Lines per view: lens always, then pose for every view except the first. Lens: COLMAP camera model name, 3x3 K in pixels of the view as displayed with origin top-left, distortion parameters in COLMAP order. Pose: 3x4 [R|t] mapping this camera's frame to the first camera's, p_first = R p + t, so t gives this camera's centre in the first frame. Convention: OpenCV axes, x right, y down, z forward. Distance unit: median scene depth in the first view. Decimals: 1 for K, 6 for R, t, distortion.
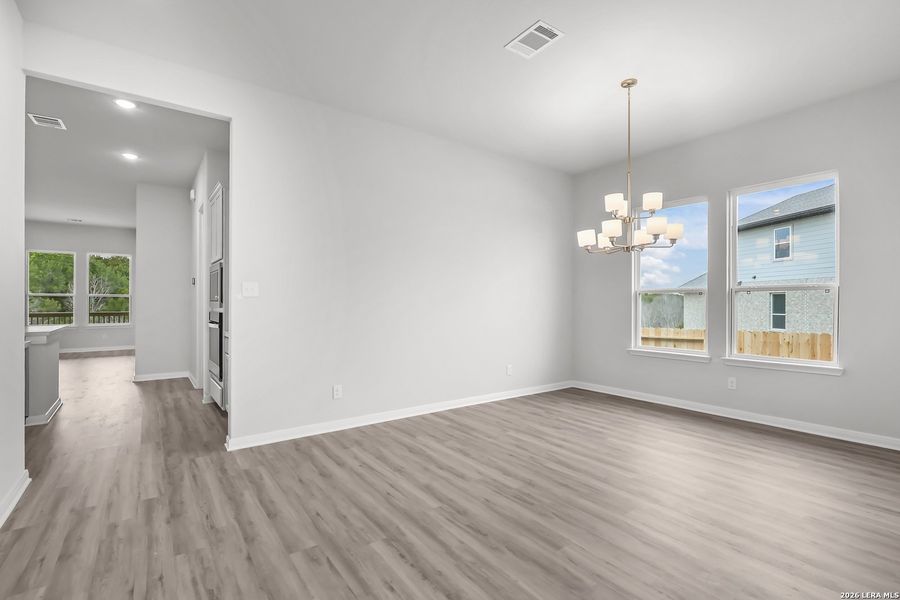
lens RADIAL K [[412.9, 0, 448.5], [0, 412.9, 300.6], [0, 0, 1]] dist [0.000185, -0.000019]
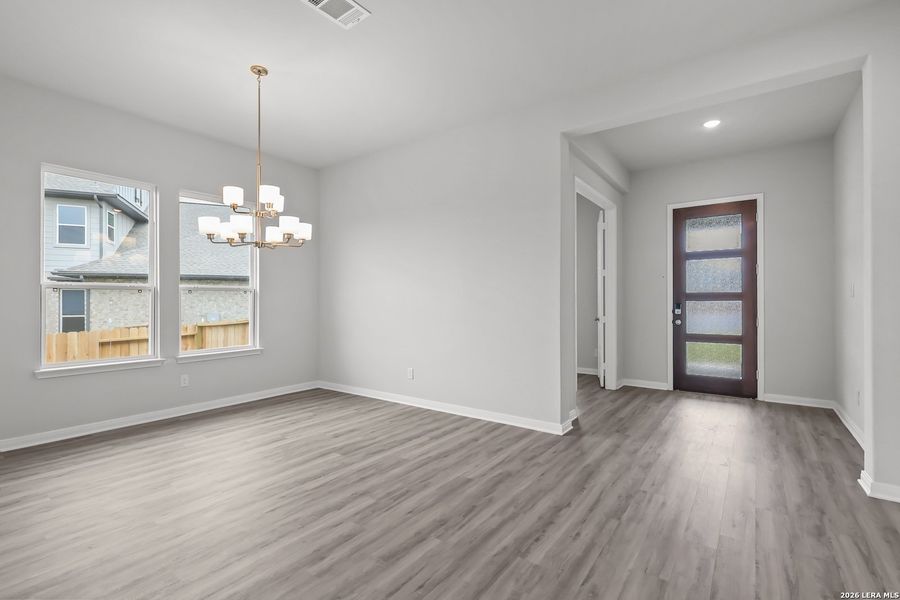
lens RADIAL K [[412.9, 0, 448.5], [0, 412.9, 300.6], [0, 0, 1]] dist [0.000185, -0.000019]
pose [[-0.302708, 0.001893, 0.953082, -0.832304], [-0.004082, 0.999986, -0.003283, 0.009710], [-0.953075, -0.004884, -0.302696, 1.218926]]
